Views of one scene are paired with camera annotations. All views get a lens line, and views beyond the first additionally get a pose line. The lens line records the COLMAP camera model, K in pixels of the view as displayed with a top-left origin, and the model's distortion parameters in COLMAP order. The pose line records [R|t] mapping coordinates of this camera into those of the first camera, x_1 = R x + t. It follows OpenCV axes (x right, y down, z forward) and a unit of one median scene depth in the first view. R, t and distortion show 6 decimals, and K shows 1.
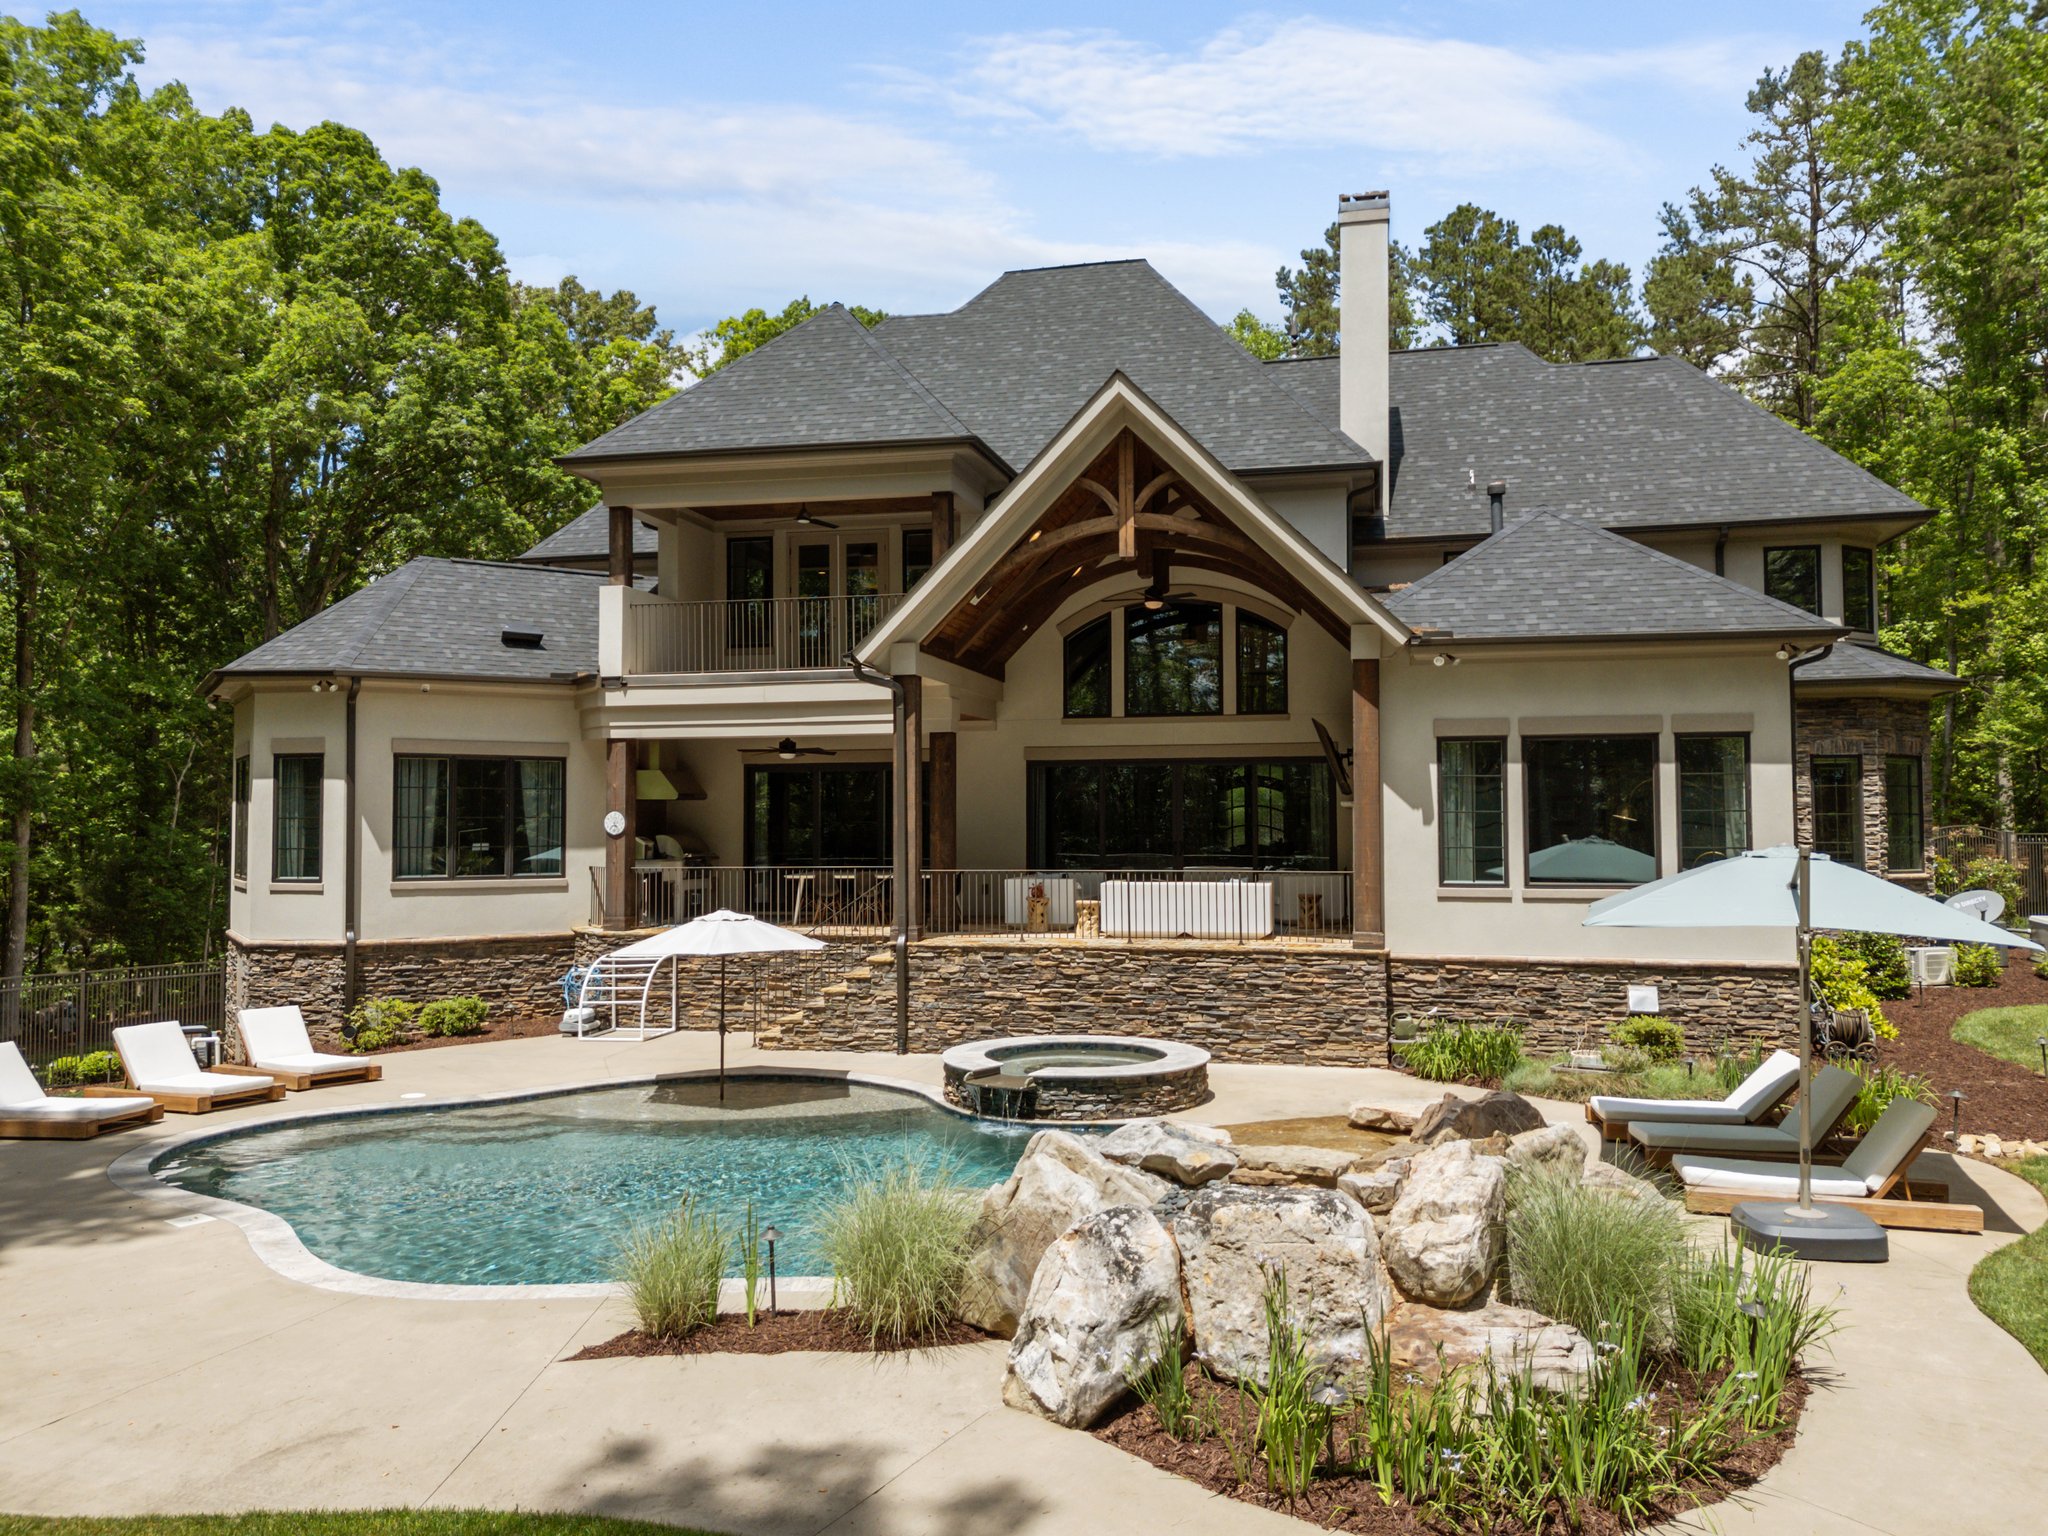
lens RADIAL K [[1510.6, 0, 1033.4], [0, 1510.6, 765.9], [0, 0, 1]] dist [0.083052, -0.080548]
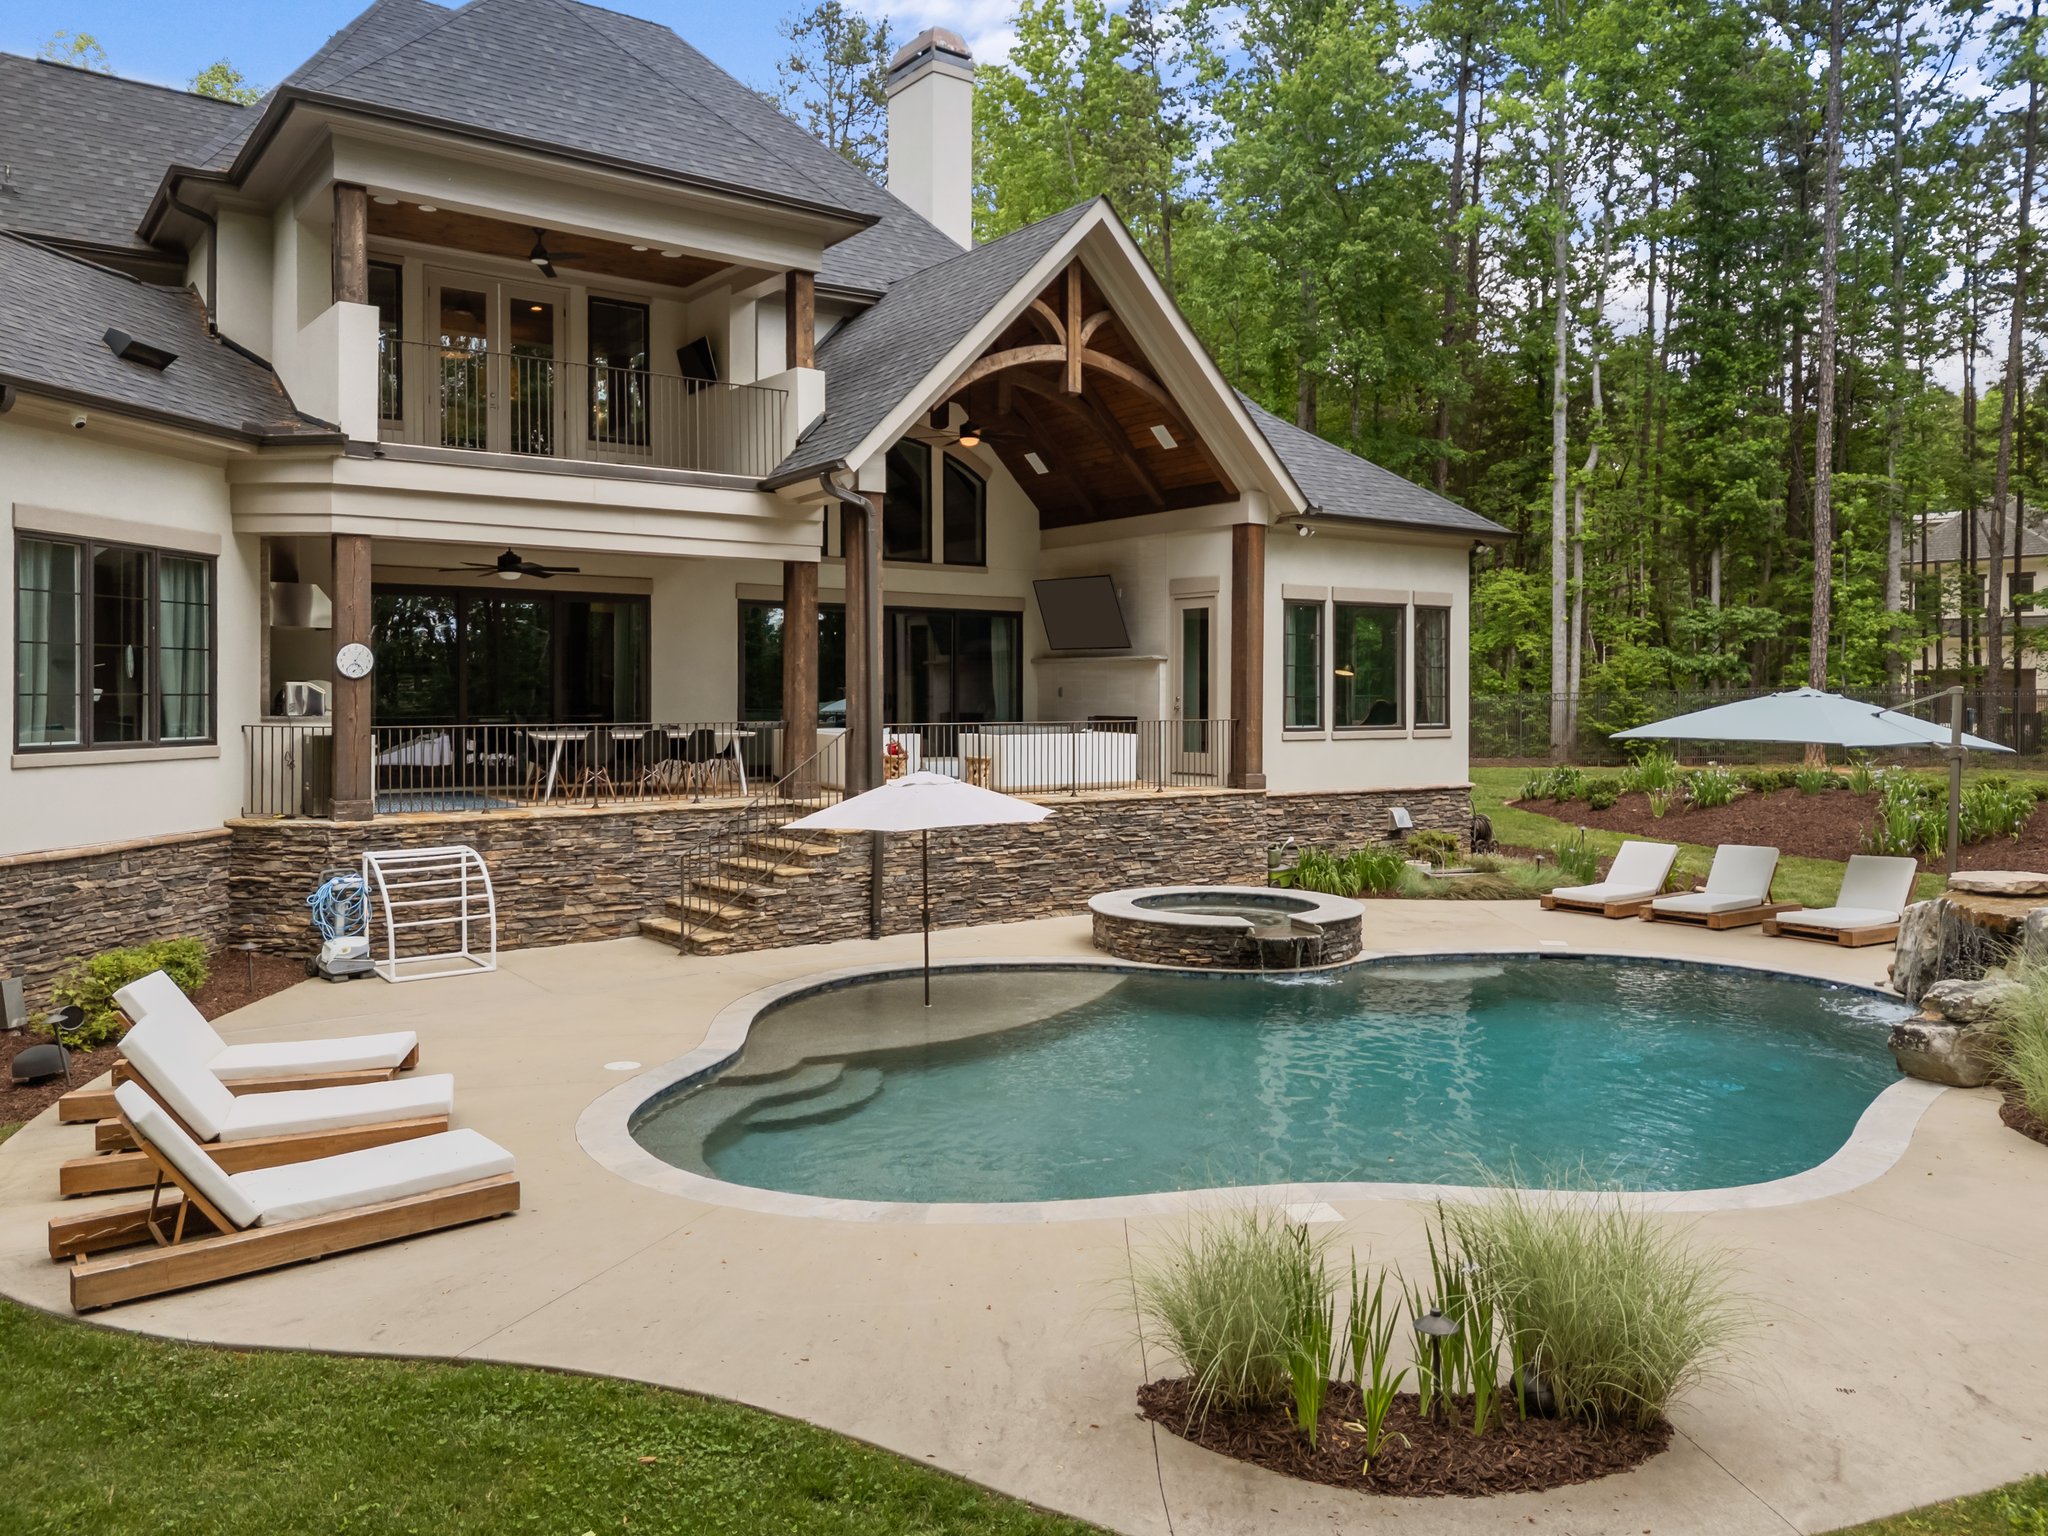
lens RADIAL K [[1514.5, 0, 1027.0], [0, 1514.5, 690.1], [0, 0, 1]] dist [0.076330, -0.074600]
pose [[0.651453, 0.006141, 0.758664, -0.675581], [-0.035654, 0.999110, 0.022528, 0.028596], [-0.757851, -0.041726, 0.651092, 0.387363]]
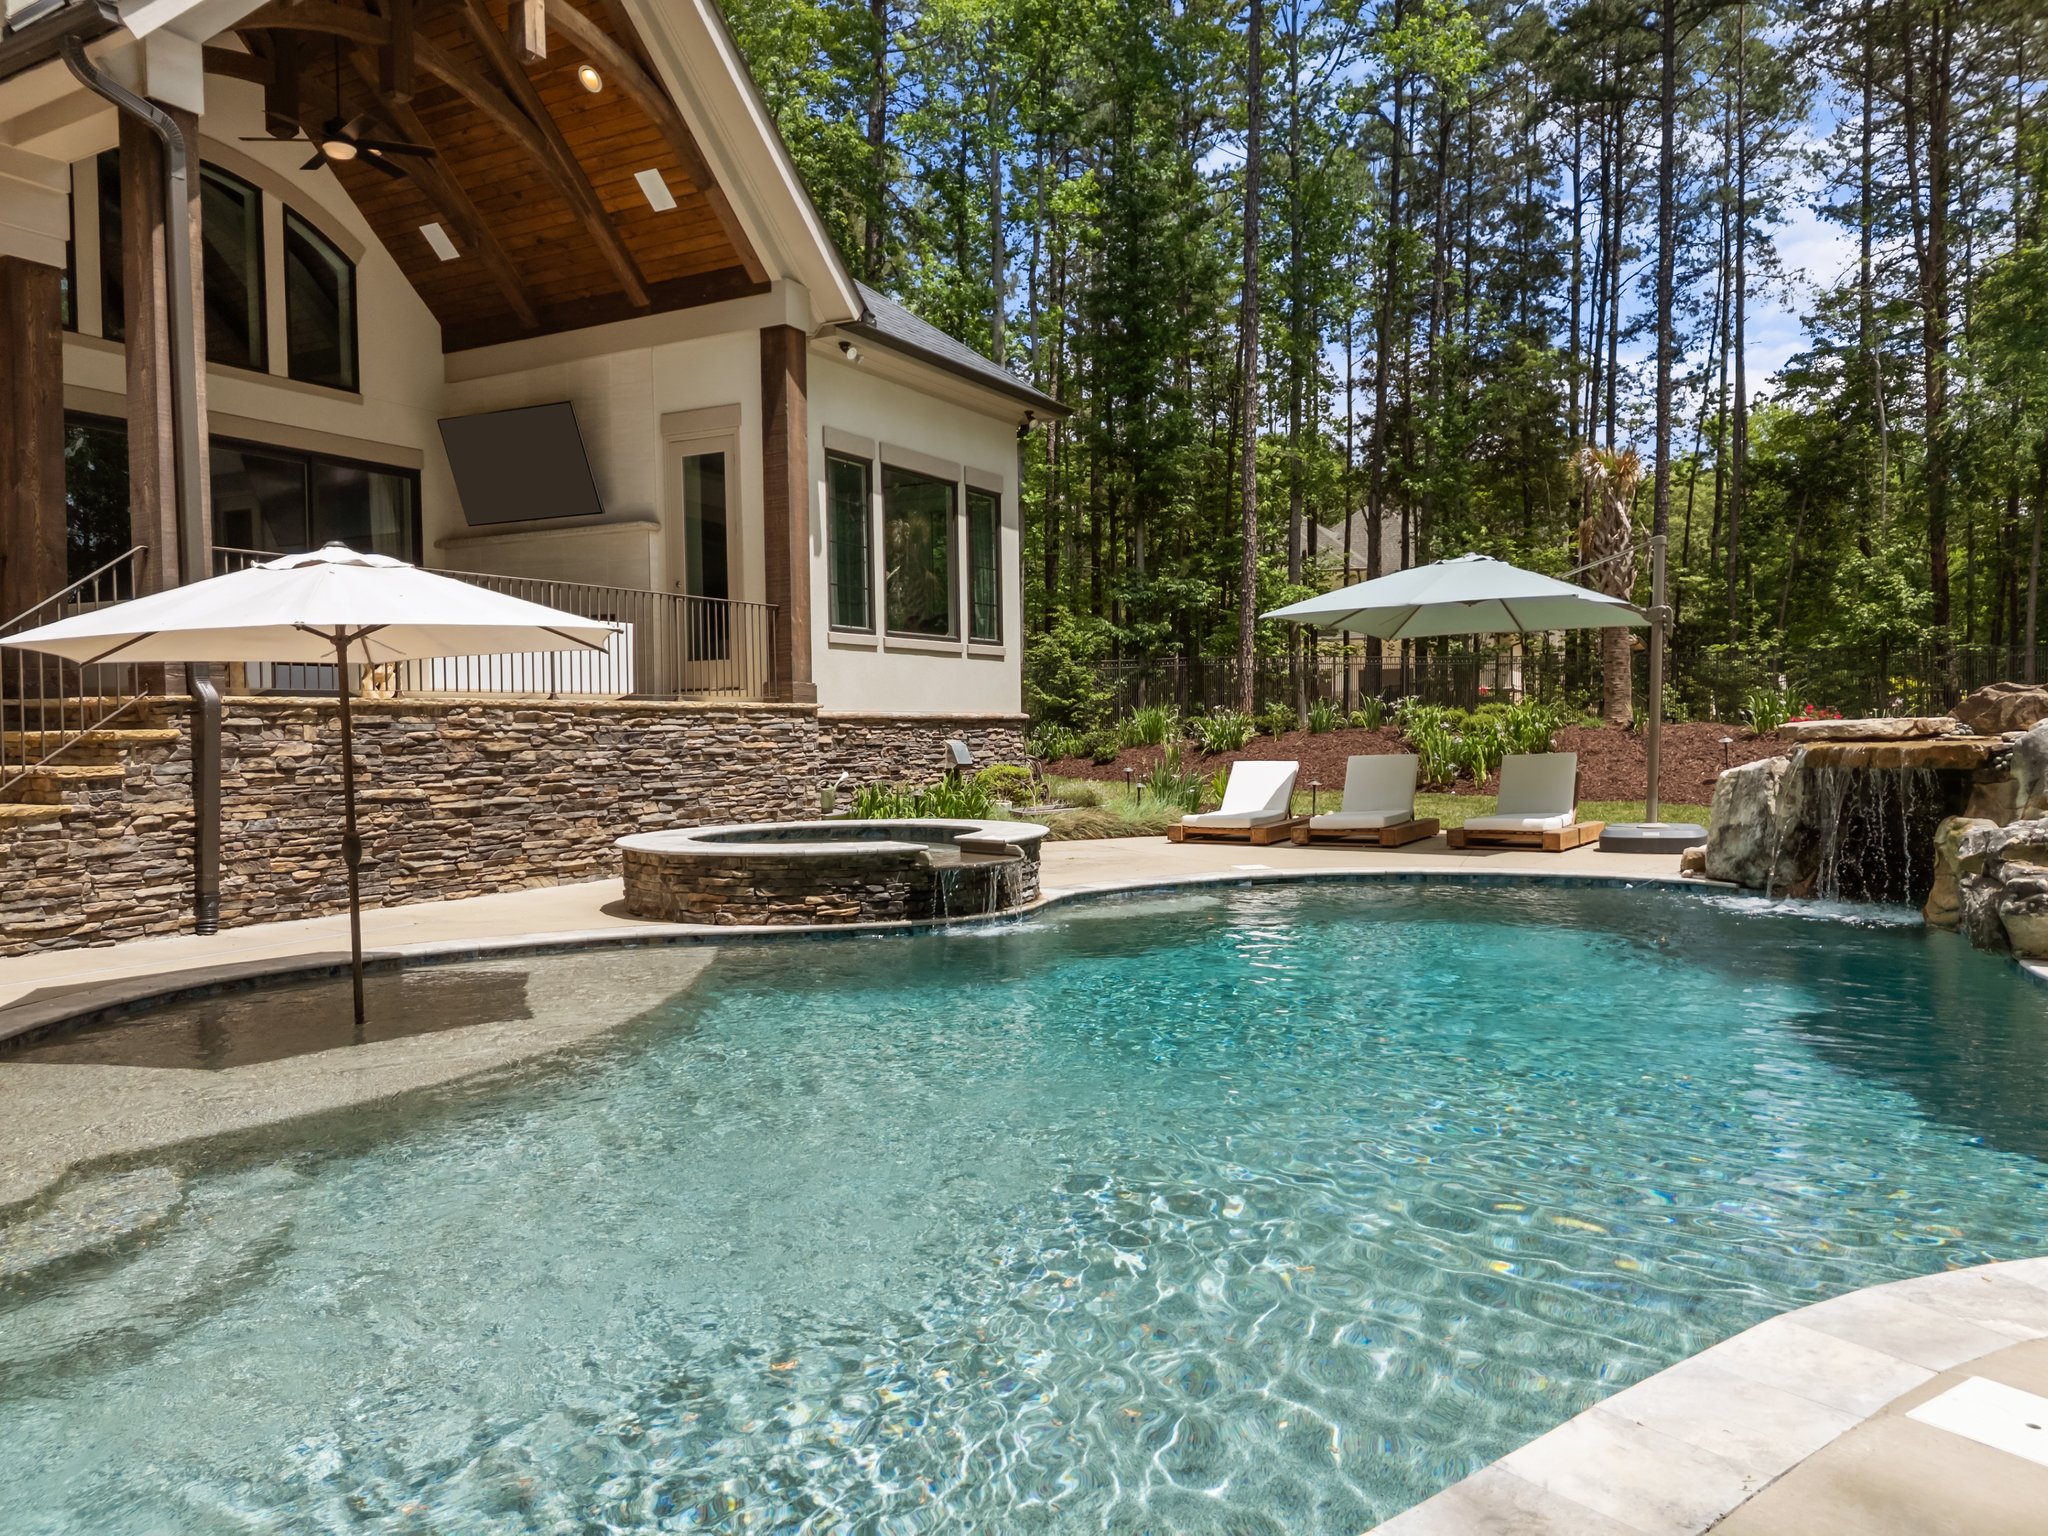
lens RADIAL K [[1492.0, 0, 1034.0], [0, 1492.0, 762.8], [0, 0, 1]] dist [0.087447, -0.102177]
pose [[0.273823, -0.024070, 0.961479, -0.462648], [-0.026289, 0.999126, 0.032500, 0.115532], [-0.961421, -0.034176, 0.272951, 0.630064]]
